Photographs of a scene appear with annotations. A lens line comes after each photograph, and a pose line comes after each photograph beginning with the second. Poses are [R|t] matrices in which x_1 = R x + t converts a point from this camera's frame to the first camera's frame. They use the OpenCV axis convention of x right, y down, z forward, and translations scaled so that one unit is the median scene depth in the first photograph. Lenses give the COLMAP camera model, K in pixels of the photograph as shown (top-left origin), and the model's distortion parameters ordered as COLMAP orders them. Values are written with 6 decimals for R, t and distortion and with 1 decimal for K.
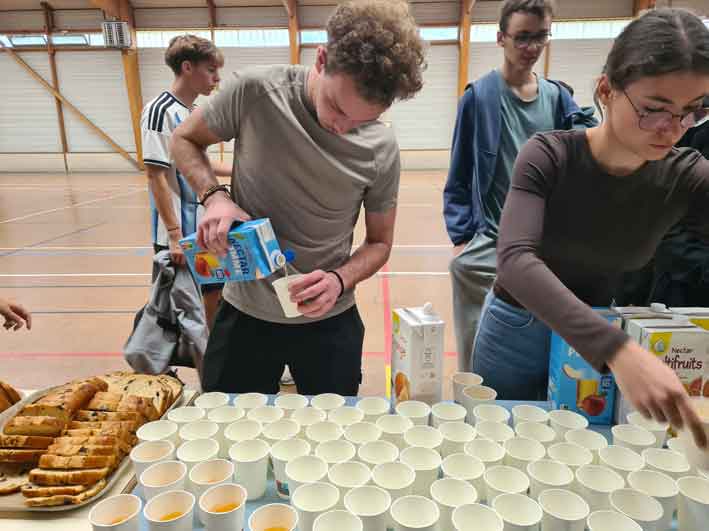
lens RADIAL K [[535.4, 0, 354.5], [0, 535.4, 265.5], [0, 0, 1]] dist [0.000050, -0.042172]
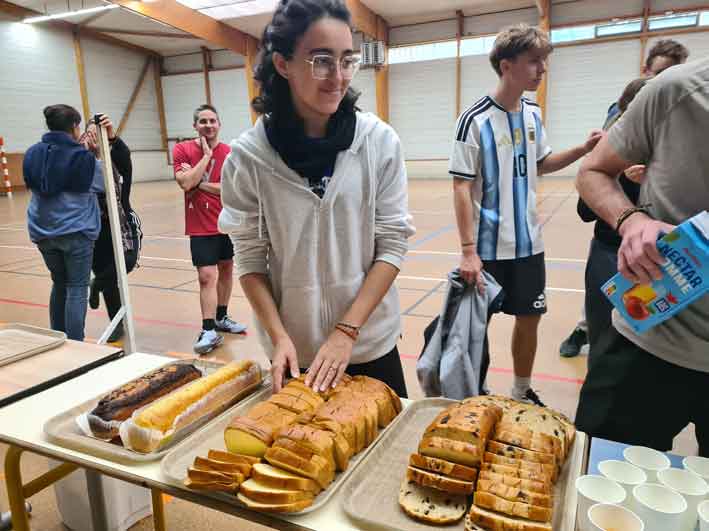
lens RADIAL K [[535.4, 0, 354.5], [0, 535.4, 265.5], [0, 0, 1]] dist [0.000050, -0.042172]
pose [[0.909469, 0.089503, -0.406024, -0.389123], [-0.093476, 0.995571, 0.010081, -0.013966], [0.405128, 0.028785, 0.913807, 0.060462]]
